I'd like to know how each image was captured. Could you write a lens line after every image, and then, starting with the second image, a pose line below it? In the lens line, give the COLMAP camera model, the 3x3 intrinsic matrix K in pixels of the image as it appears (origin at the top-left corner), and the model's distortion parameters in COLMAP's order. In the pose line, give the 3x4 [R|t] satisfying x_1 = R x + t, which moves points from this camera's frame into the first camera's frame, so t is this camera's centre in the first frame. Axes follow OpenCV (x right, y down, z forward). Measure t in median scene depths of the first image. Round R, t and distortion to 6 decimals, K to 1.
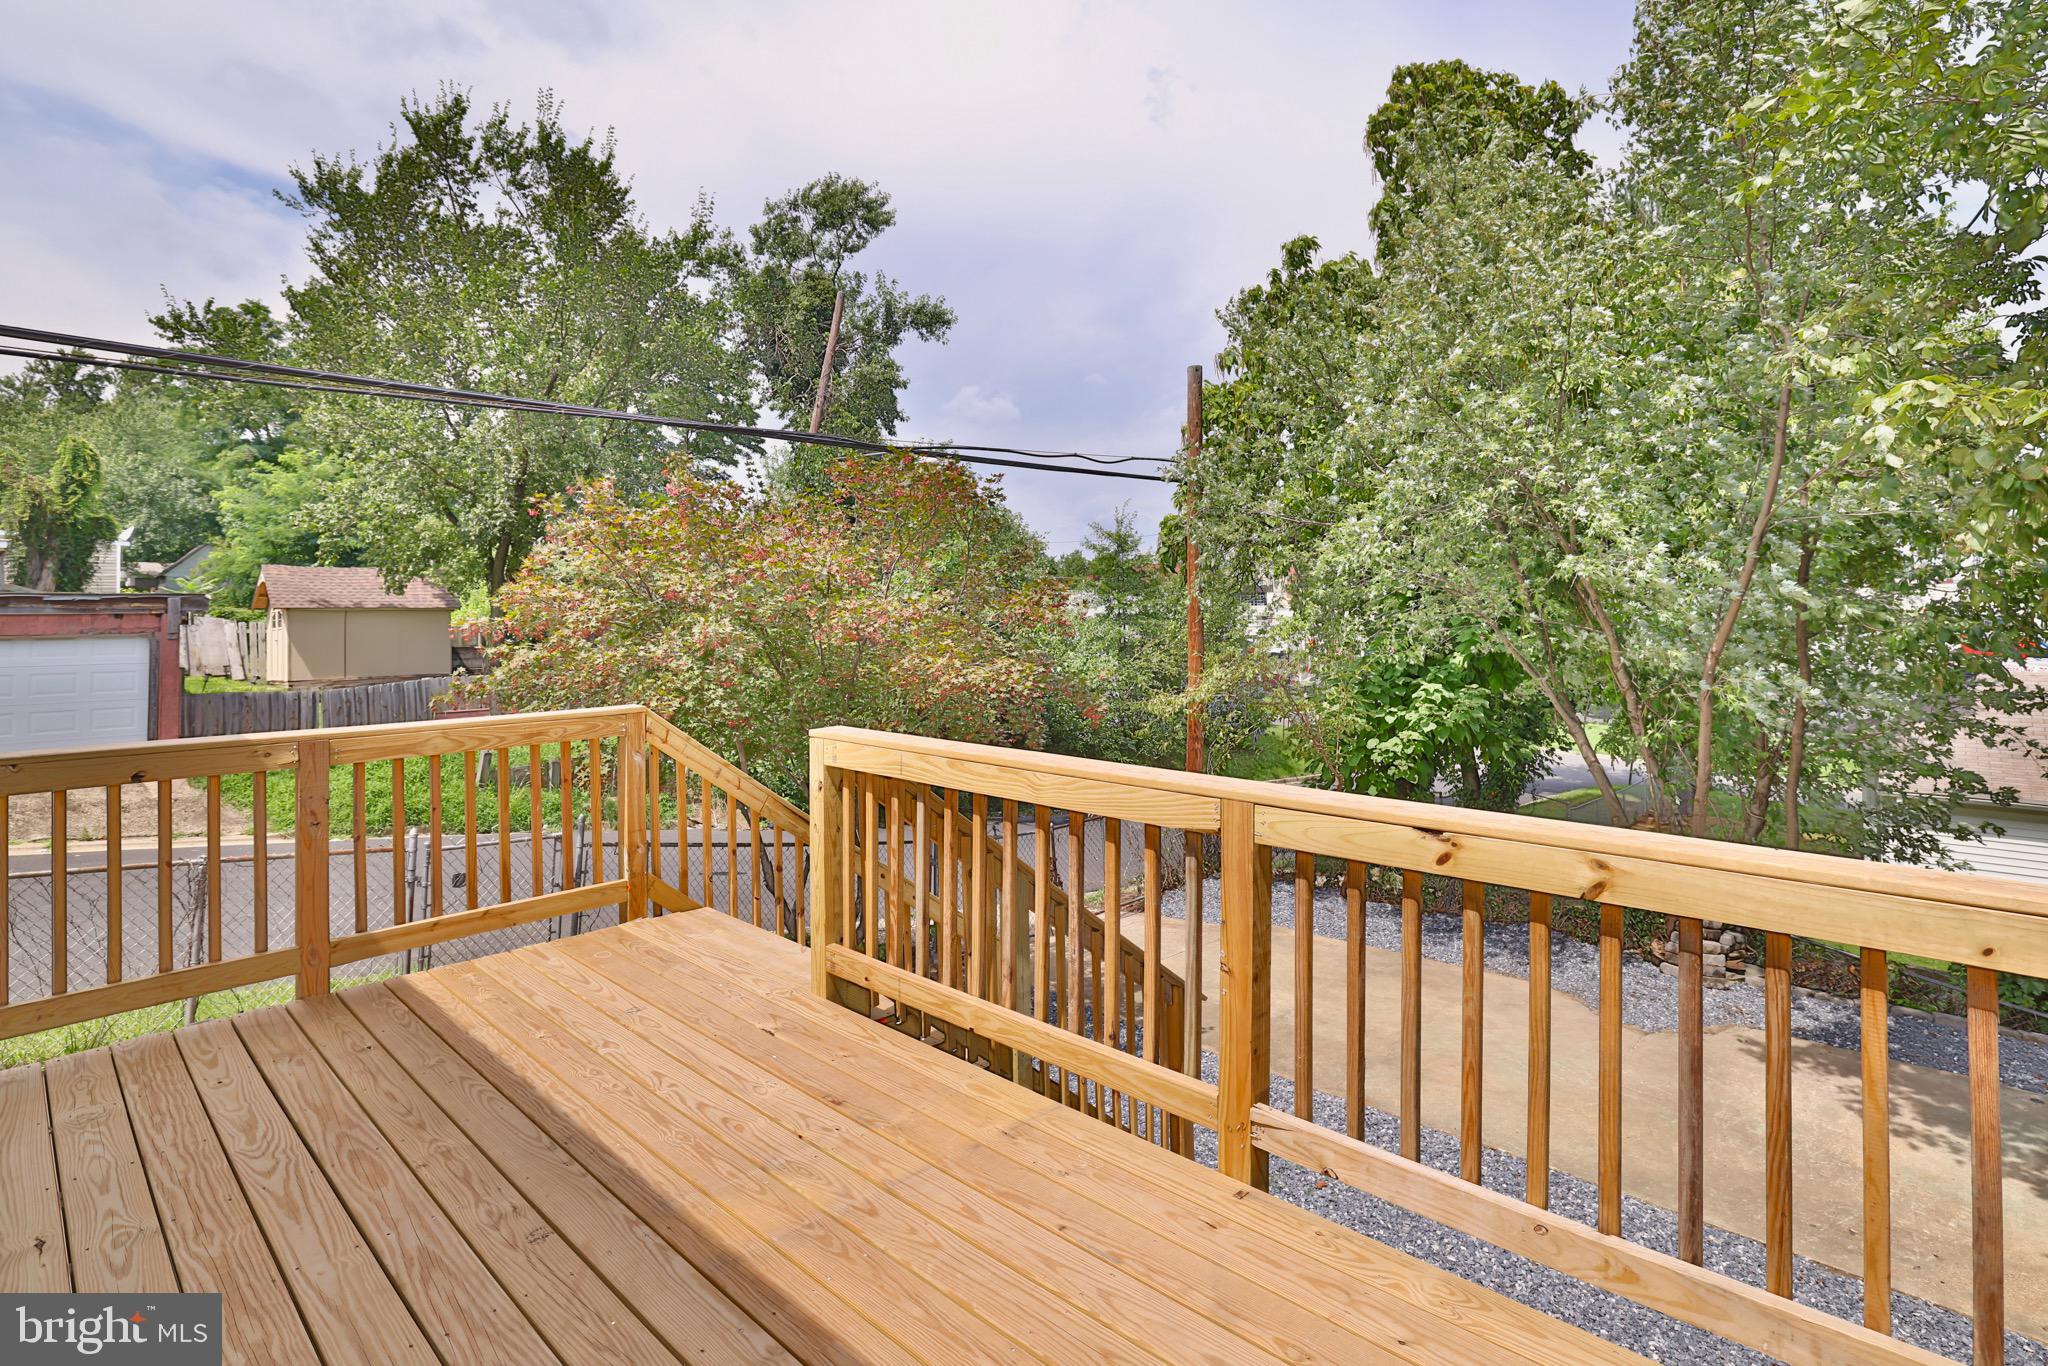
lens RADIAL K [[976.8, 0, 1010.2], [0, 976.8, 668.2], [0, 0, 1]] dist [-0.046155, 0.016413]
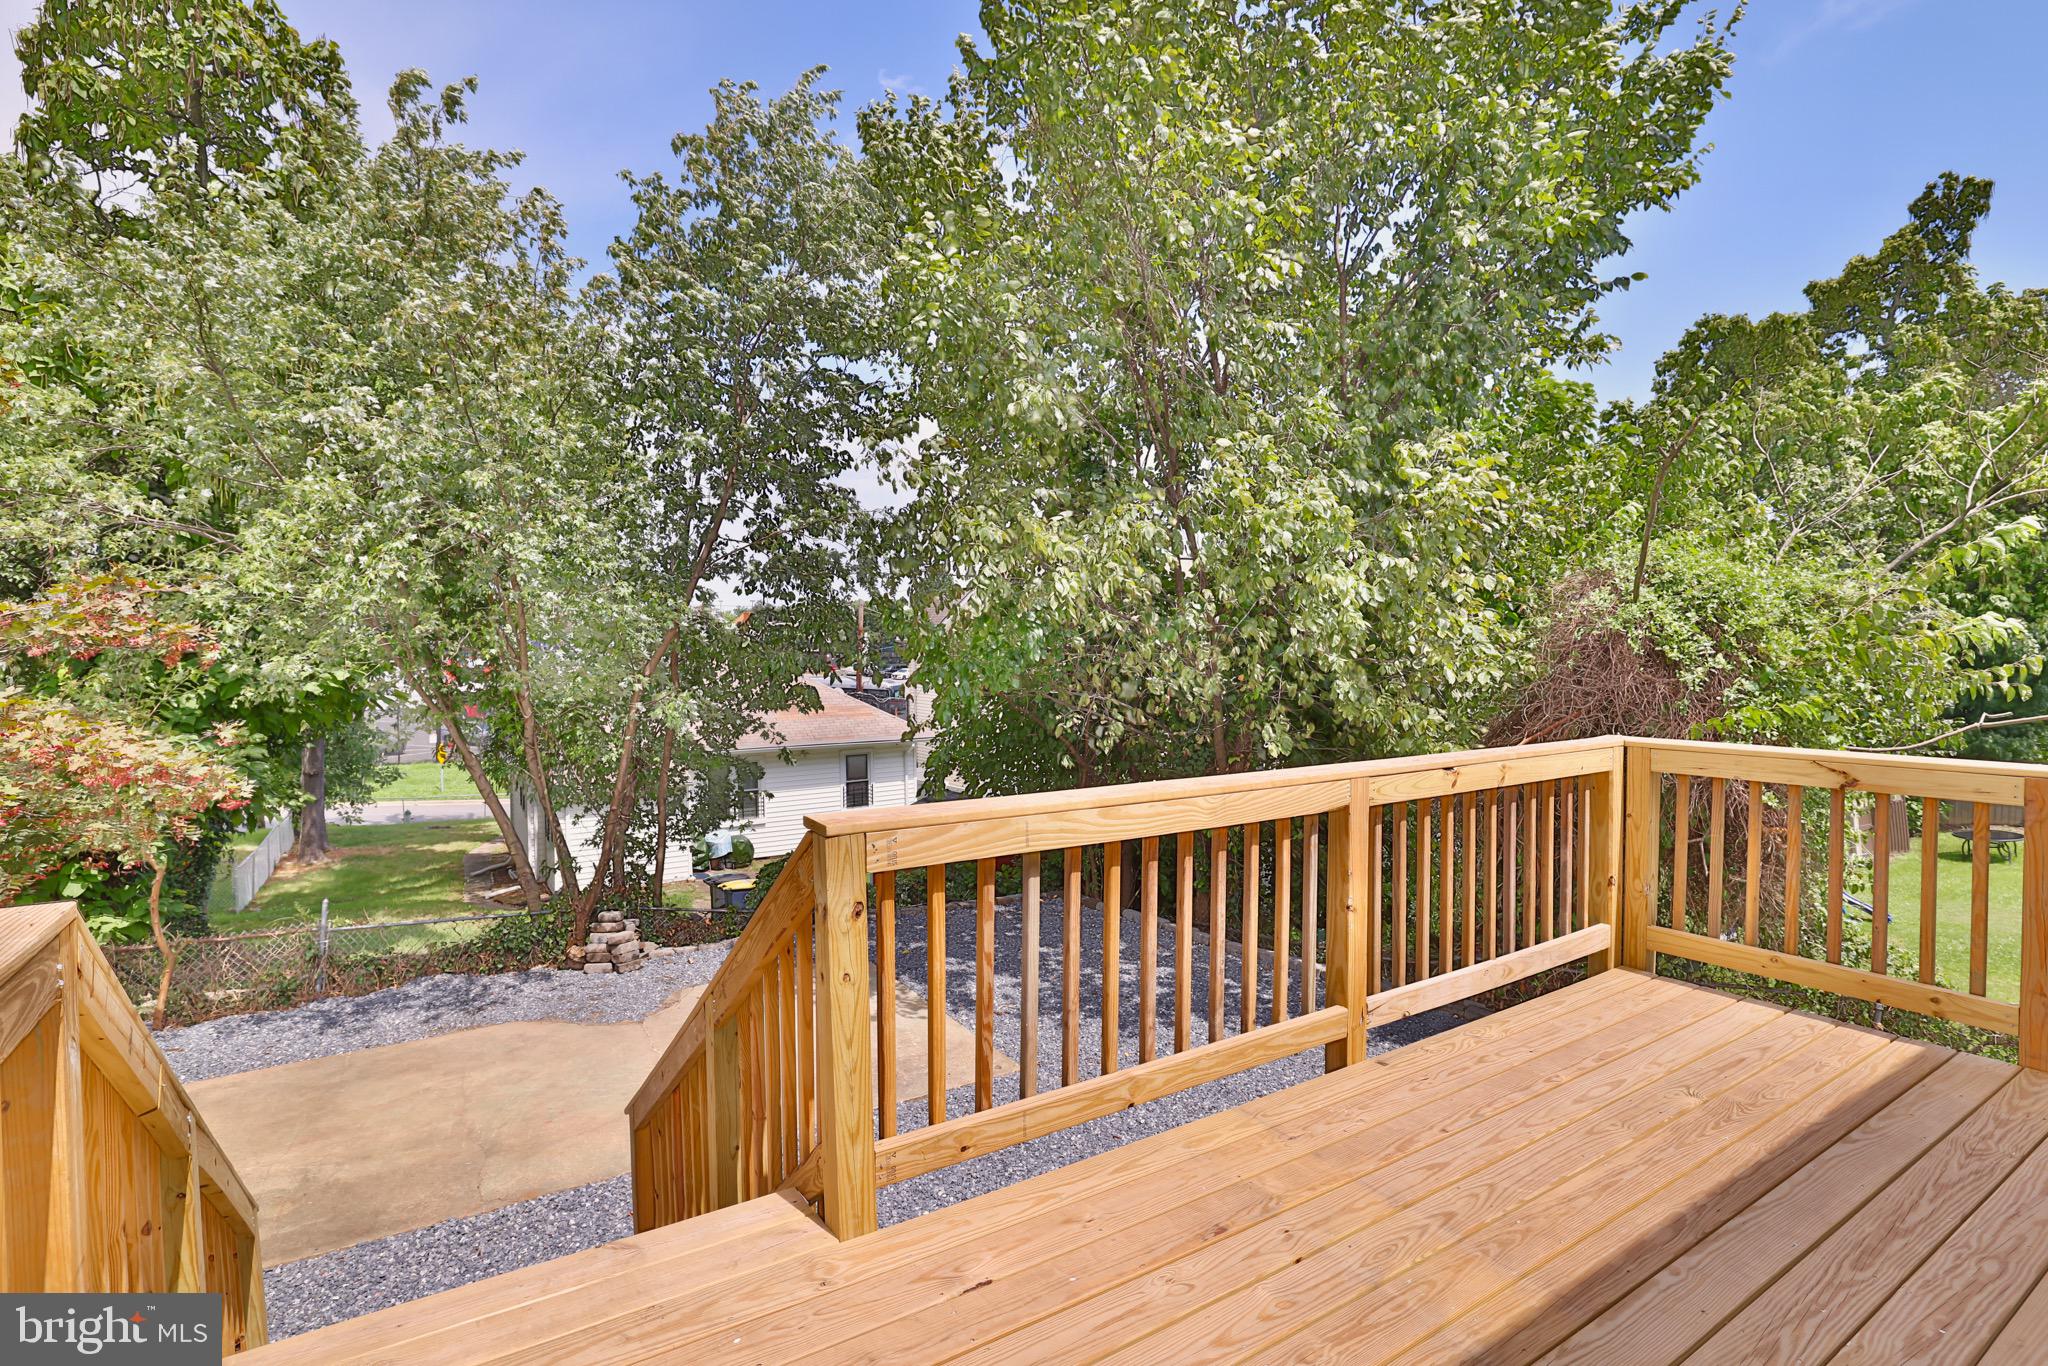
lens RADIAL K [[976.8, 0, 1010.2], [0, 976.8, 668.2], [0, 0, 1]] dist [-0.046155, 0.016413]
pose [[0.235703, -0.013047, 0.971738, -1.245477], [0.031249, 0.999495, 0.005840, -0.051334], [-0.971323, 0.028989, 0.235991, 1.186090]]
